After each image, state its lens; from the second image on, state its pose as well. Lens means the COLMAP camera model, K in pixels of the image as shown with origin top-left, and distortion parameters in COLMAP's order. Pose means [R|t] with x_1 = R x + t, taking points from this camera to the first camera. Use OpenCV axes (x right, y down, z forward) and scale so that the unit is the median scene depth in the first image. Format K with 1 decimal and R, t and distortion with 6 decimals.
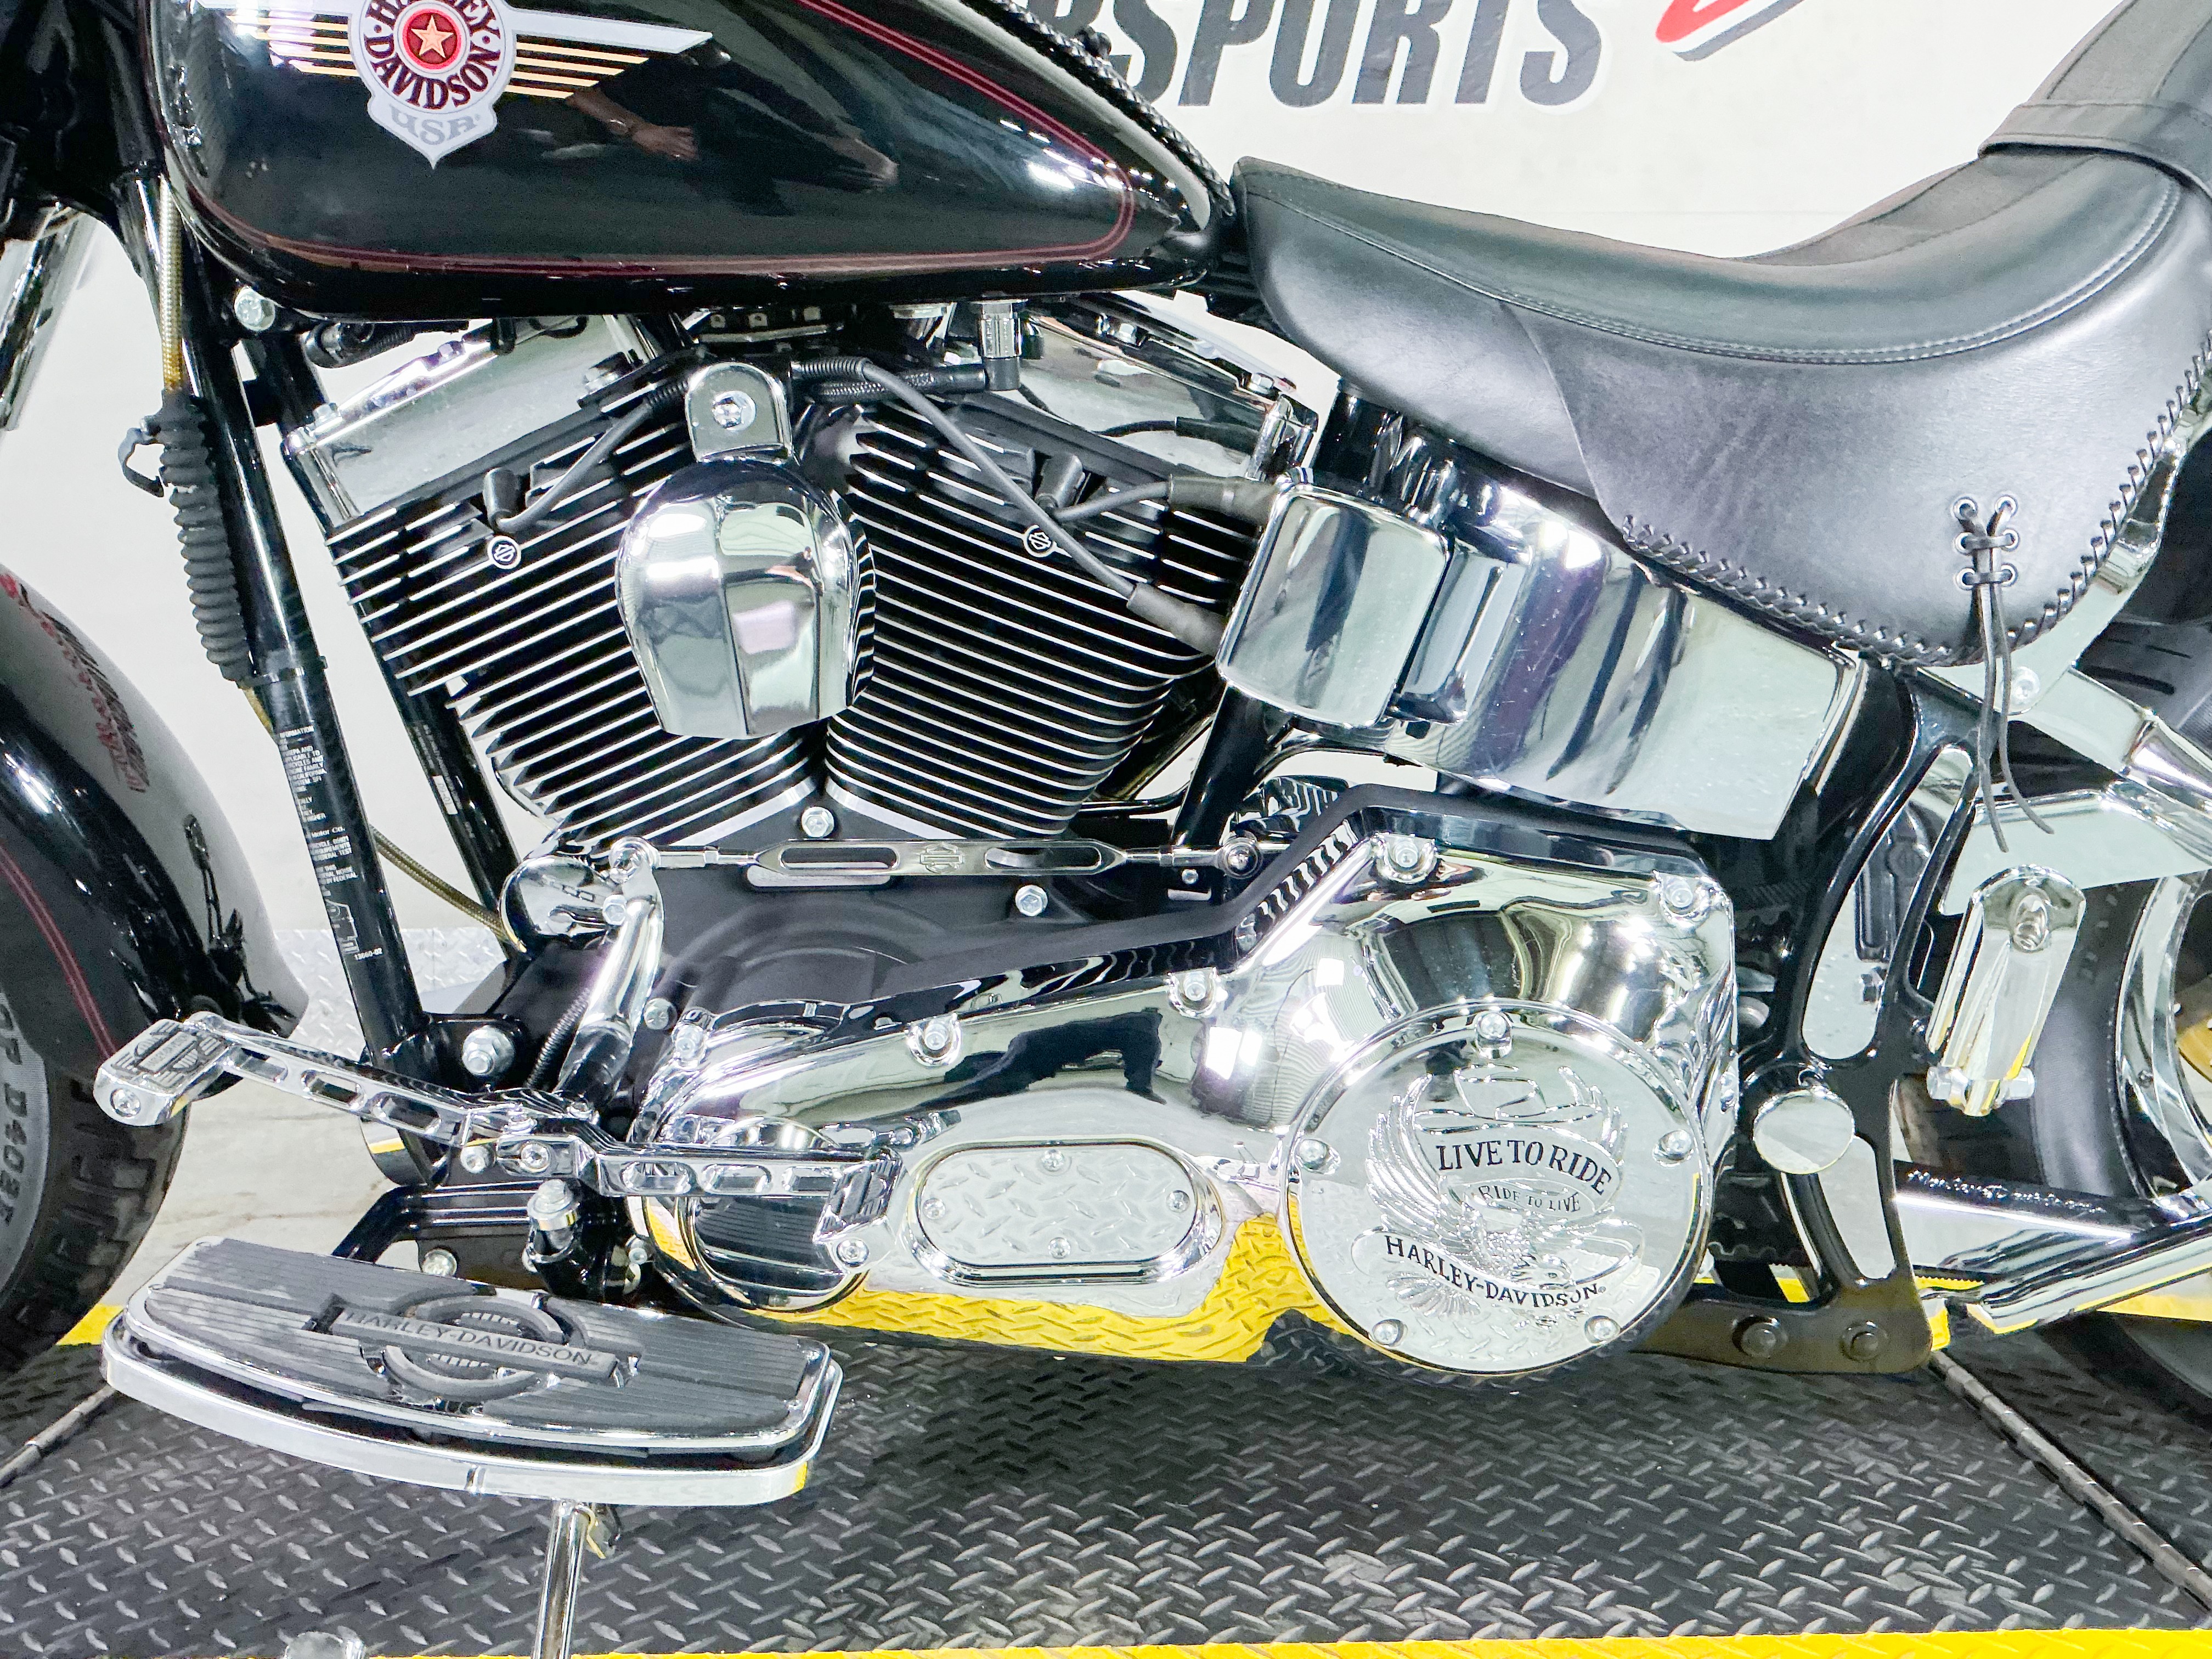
lens RADIAL K [[1877.8, 0, 1110.5], [0, 1877.8, 831.9], [0, 0, 1]] dist [0.073150, -0.196614]
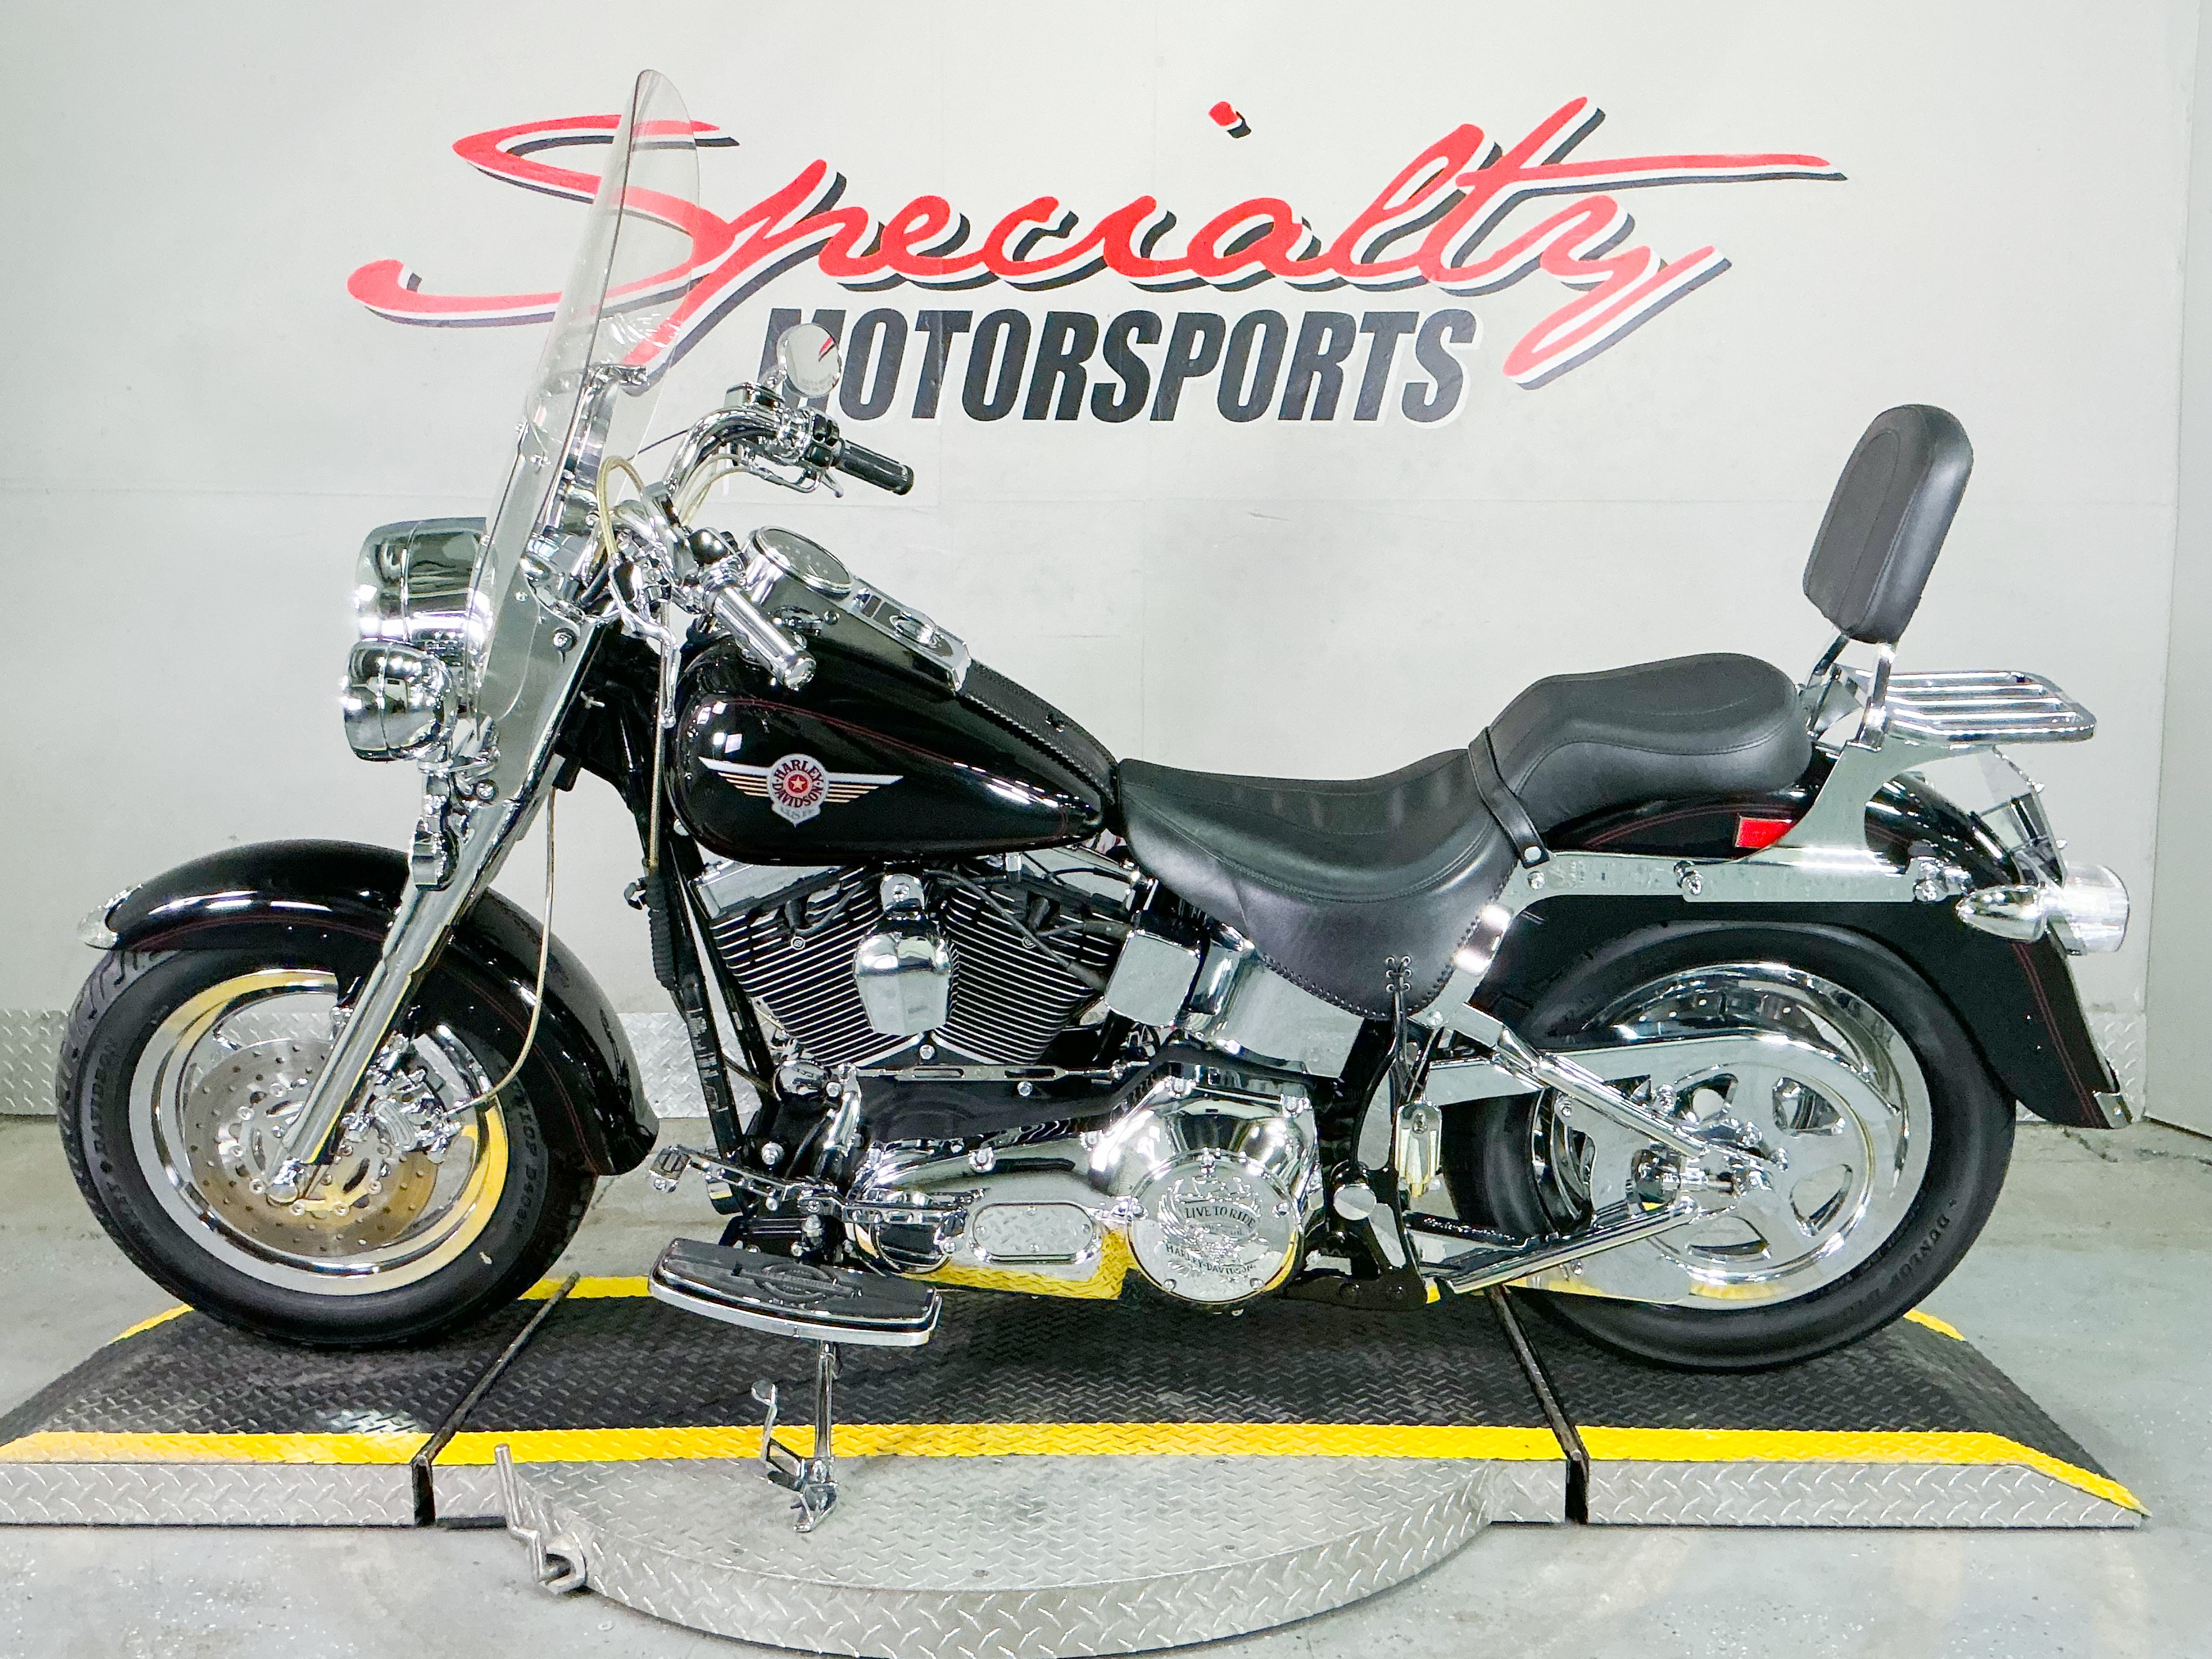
lens RADIAL K [[2066.8, 0, 1106.2], [0, 2066.8, 832.7], [0, 0, 1]] dist [0.013753, -0.009816]
pose [[0.999814, 0.012093, -0.015012, 0.089963], [-0.011951, 0.999883, 0.009505, -0.303826], [0.015125, -0.009324, 0.999842, -1.480491]]
